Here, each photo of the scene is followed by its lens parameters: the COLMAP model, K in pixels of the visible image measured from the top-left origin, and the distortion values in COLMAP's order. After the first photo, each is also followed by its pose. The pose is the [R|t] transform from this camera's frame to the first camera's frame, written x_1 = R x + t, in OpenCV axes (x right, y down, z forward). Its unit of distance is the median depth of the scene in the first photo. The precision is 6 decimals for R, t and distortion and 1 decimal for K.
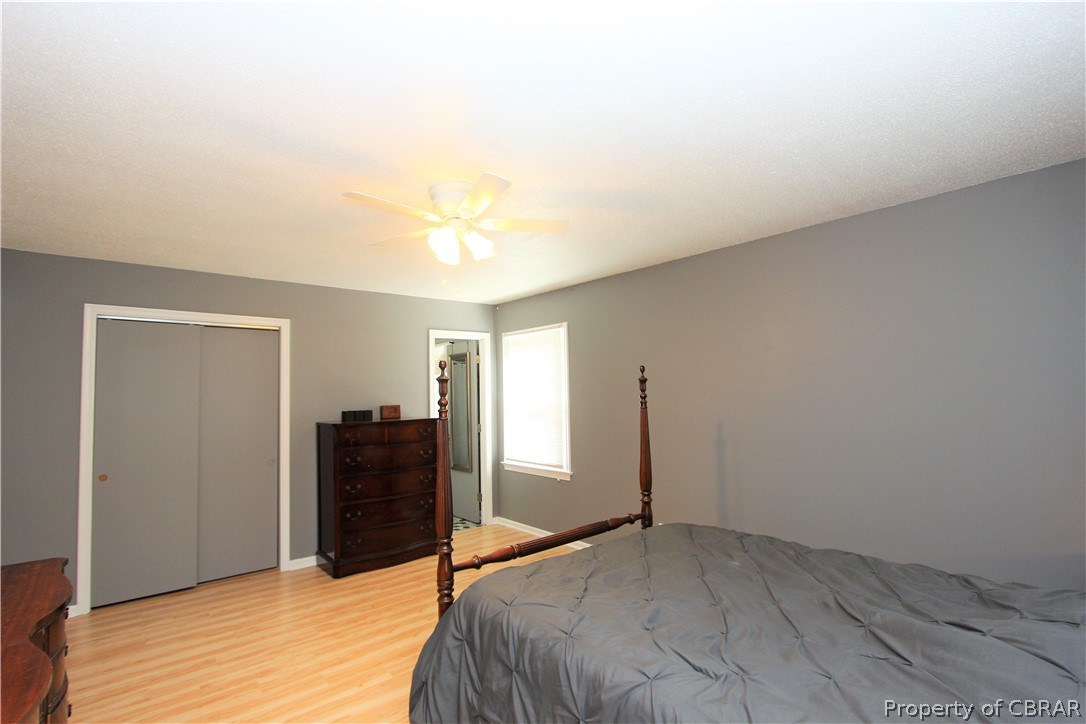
lens RADIAL K [[502.0, 0, 537.9], [0, 502.0, 364.0], [0, 0, 1]] dist [-0.003145, 0.000288]
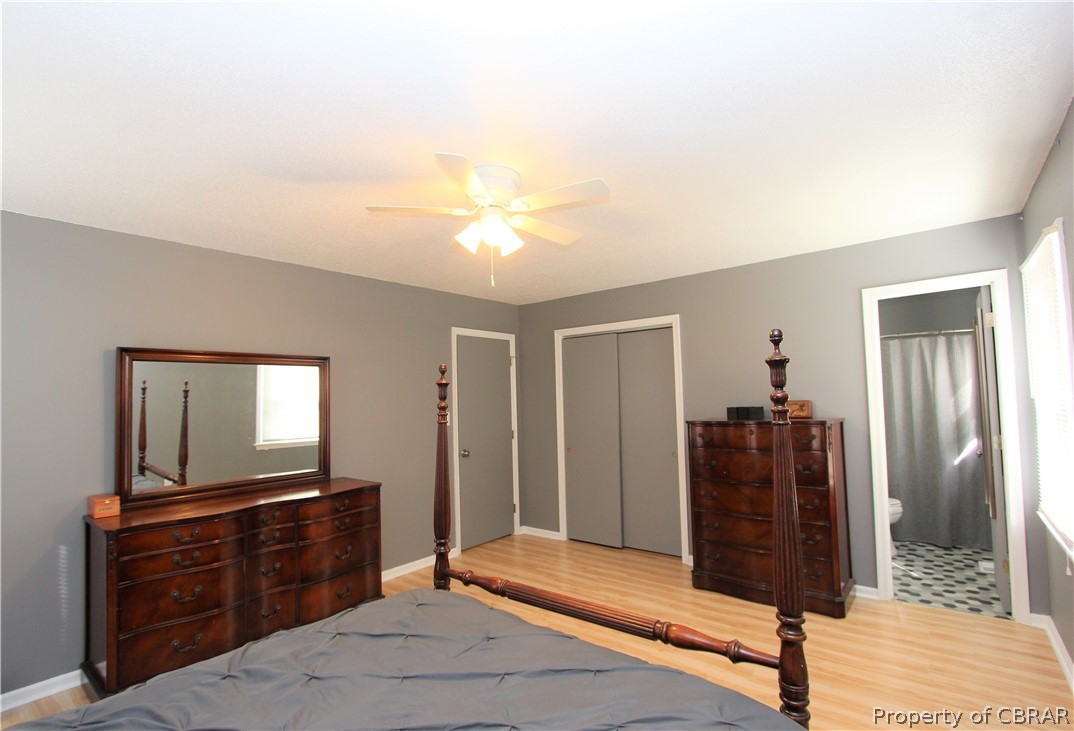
lens RADIAL K [[512.7, 0, 535.7], [0, 512.7, 370.9], [0, 0, 1]] dist [-0.003079, -0.000358]
pose [[0.194240, -0.039254, -0.980168, 0.499252], [0.084473, 0.996157, -0.023154, 0.026376], [0.977310, -0.078301, 0.196809, 0.571982]]
